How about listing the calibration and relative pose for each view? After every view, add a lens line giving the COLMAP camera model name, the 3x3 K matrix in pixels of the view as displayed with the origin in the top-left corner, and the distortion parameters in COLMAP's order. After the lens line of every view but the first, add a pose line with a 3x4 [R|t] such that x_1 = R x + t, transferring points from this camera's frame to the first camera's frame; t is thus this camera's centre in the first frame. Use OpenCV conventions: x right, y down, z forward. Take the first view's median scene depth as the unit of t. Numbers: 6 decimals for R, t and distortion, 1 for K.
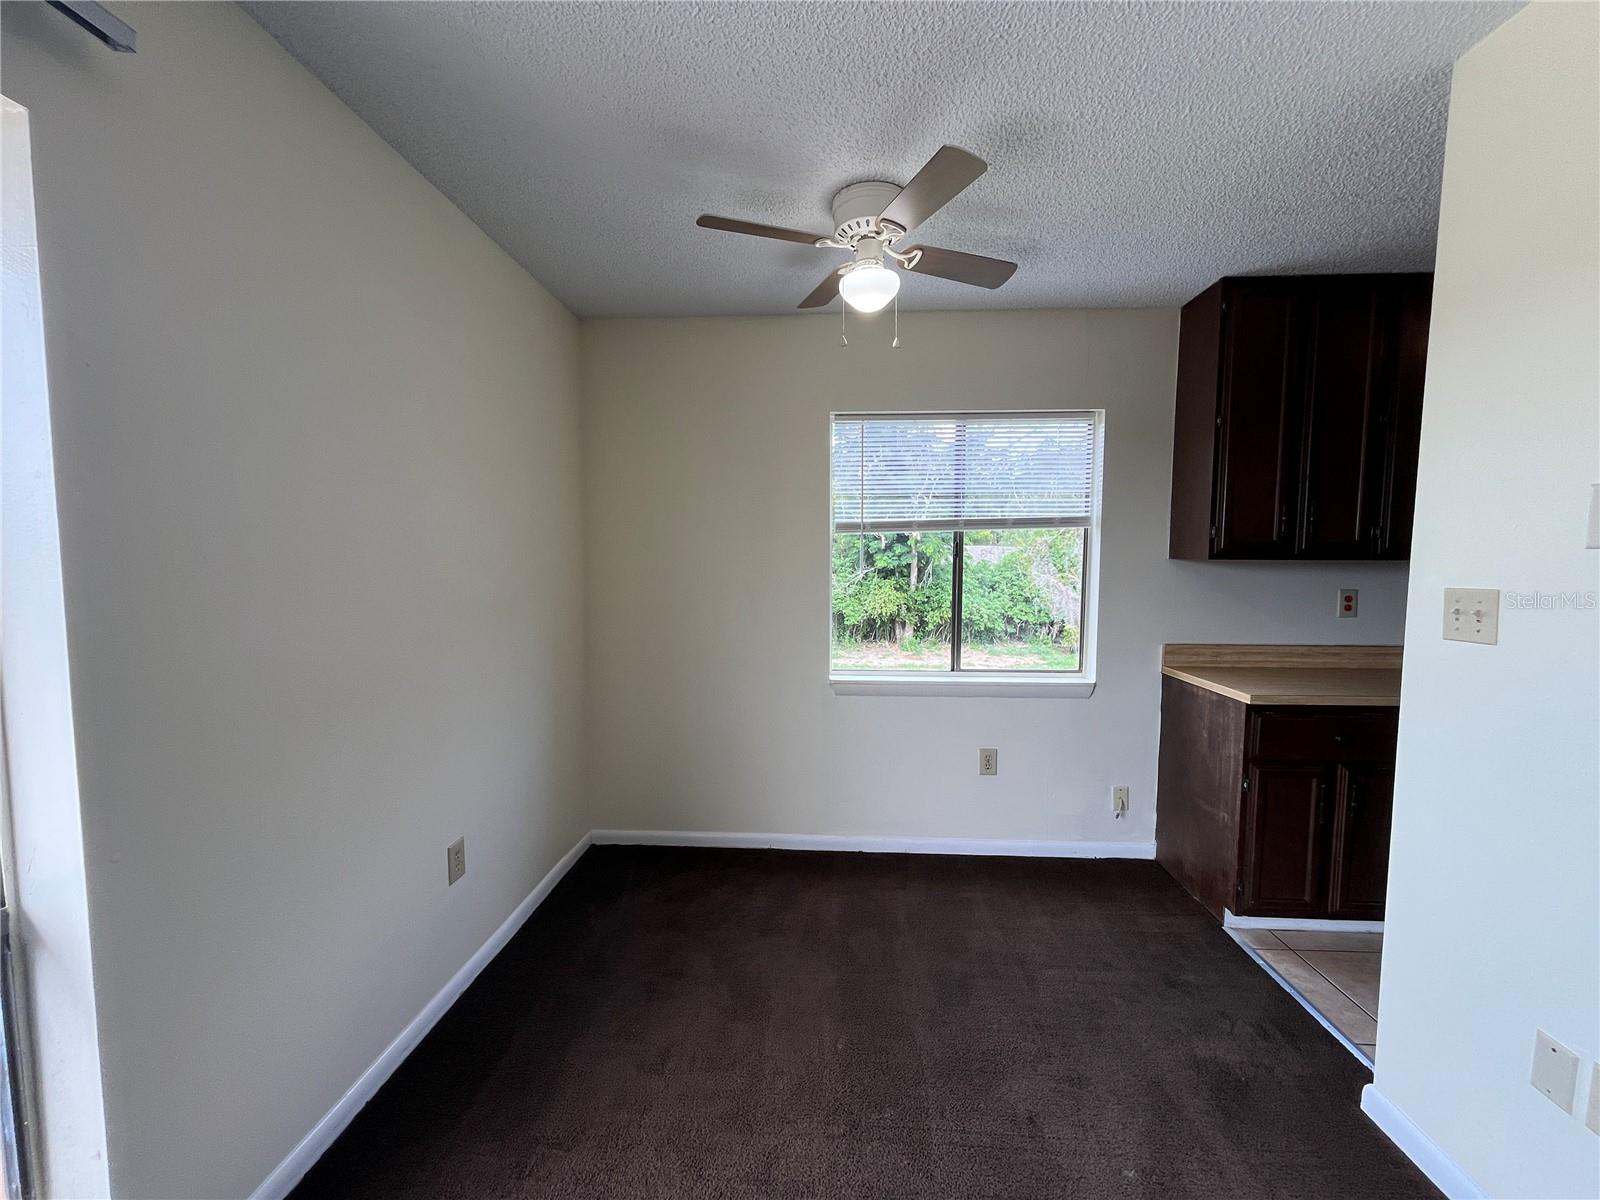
lens RADIAL K [[643.9, 0, 797.3], [0, 643.9, 610.5], [0, 0, 1]] dist [-0.000656, -0.001093]
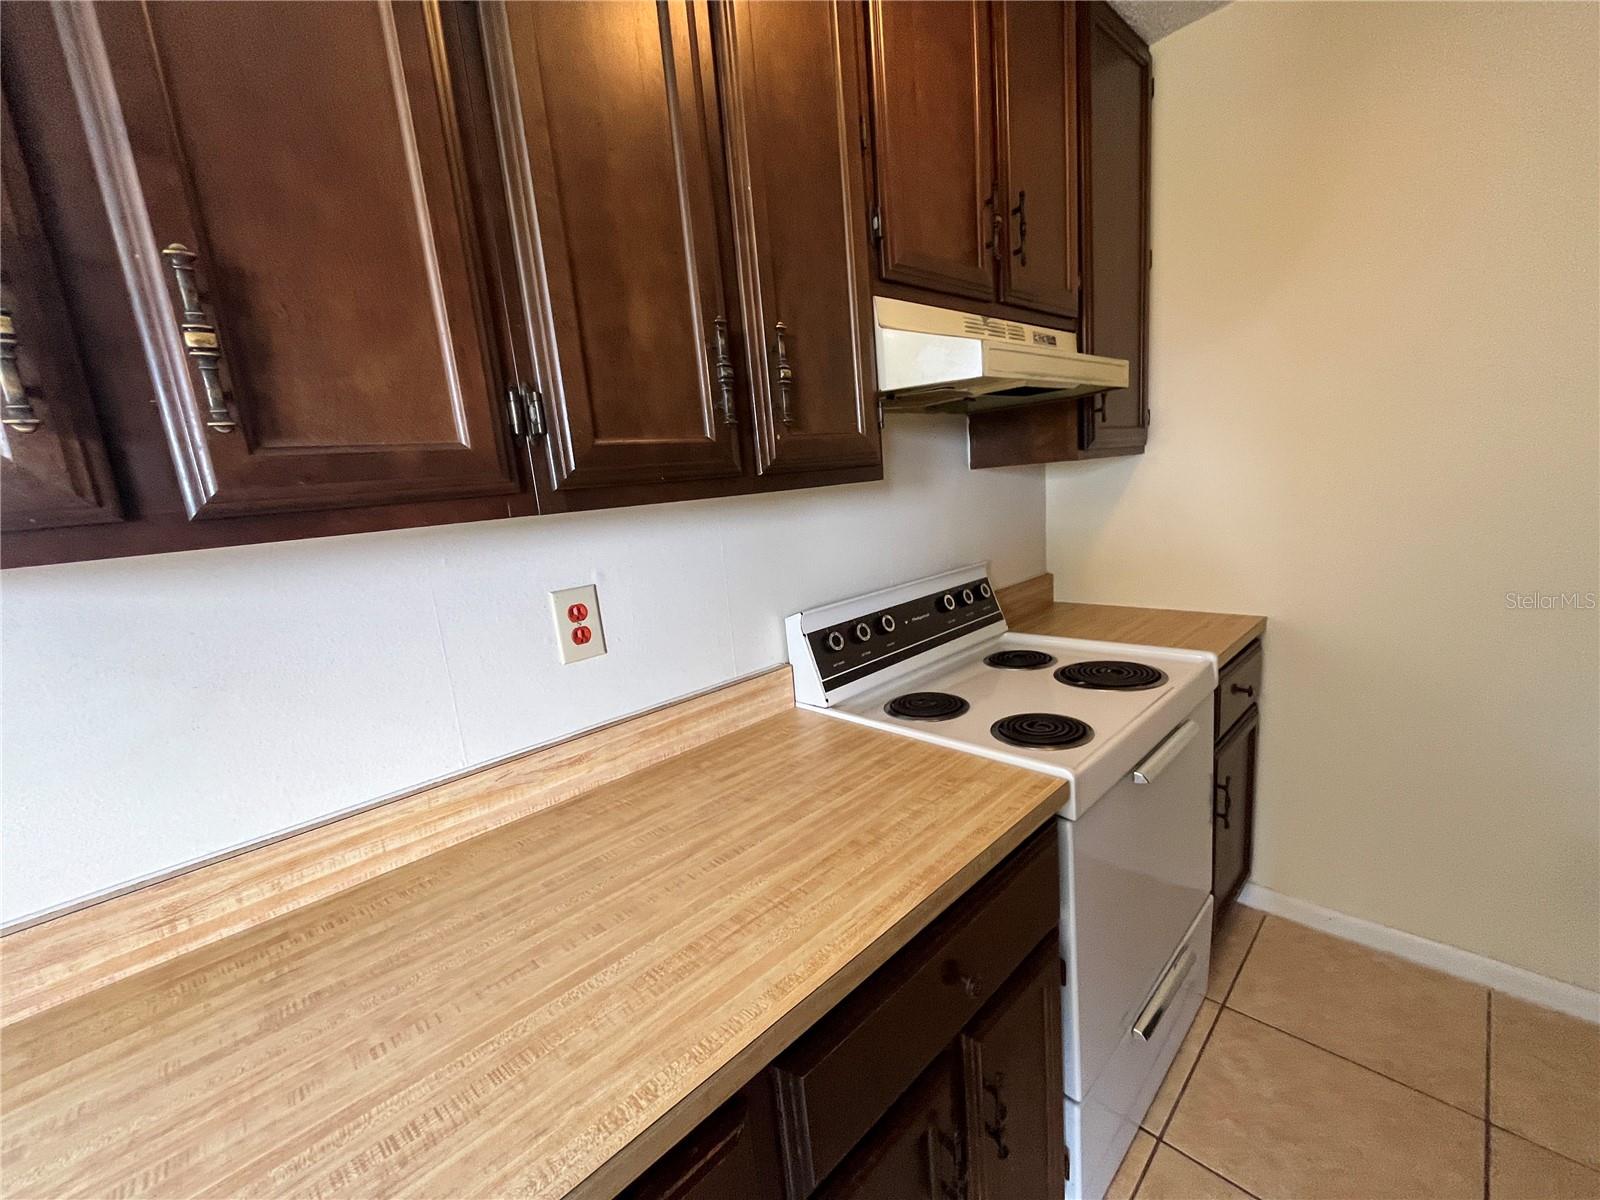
lens RADIAL K [[643.9, 0, 801.2], [0, 643.9, 610.3], [0, 0, 1]] dist [-0.000656, -0.001093]
pose [[0.675683, -0.200168, 0.709496, 0.734451], [0.148627, 0.979657, 0.134844, -0.056356], [-0.722054, 0.014338, 0.691688, 0.693836]]
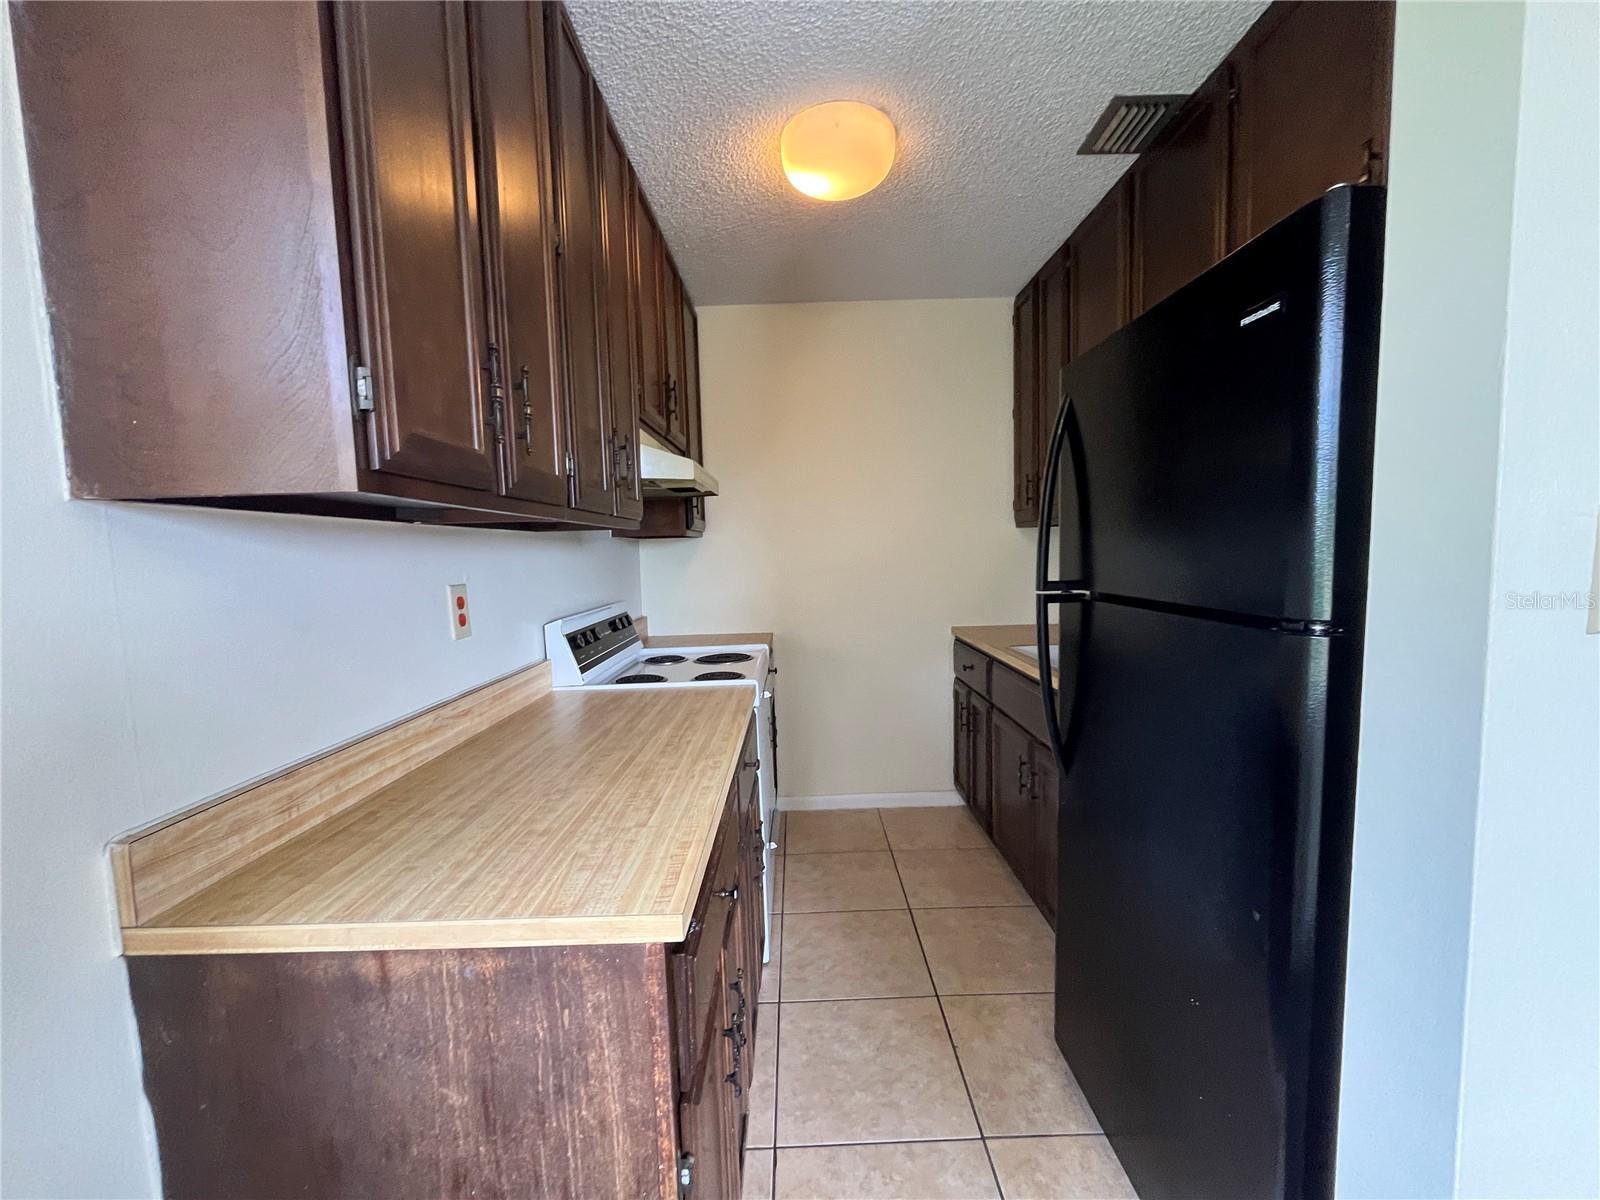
lens RADIAL K [[643.9, 0, 800.3], [0, 643.9, 609.1], [0, 0, 1]] dist [-0.000656, -0.001093]
pose [[-0.069776, -0.087107, 0.993752, 0.349369], [0.108593, 0.989597, 0.094367, -0.035422], [-0.991634, 0.114499, -0.059591, 0.827079]]
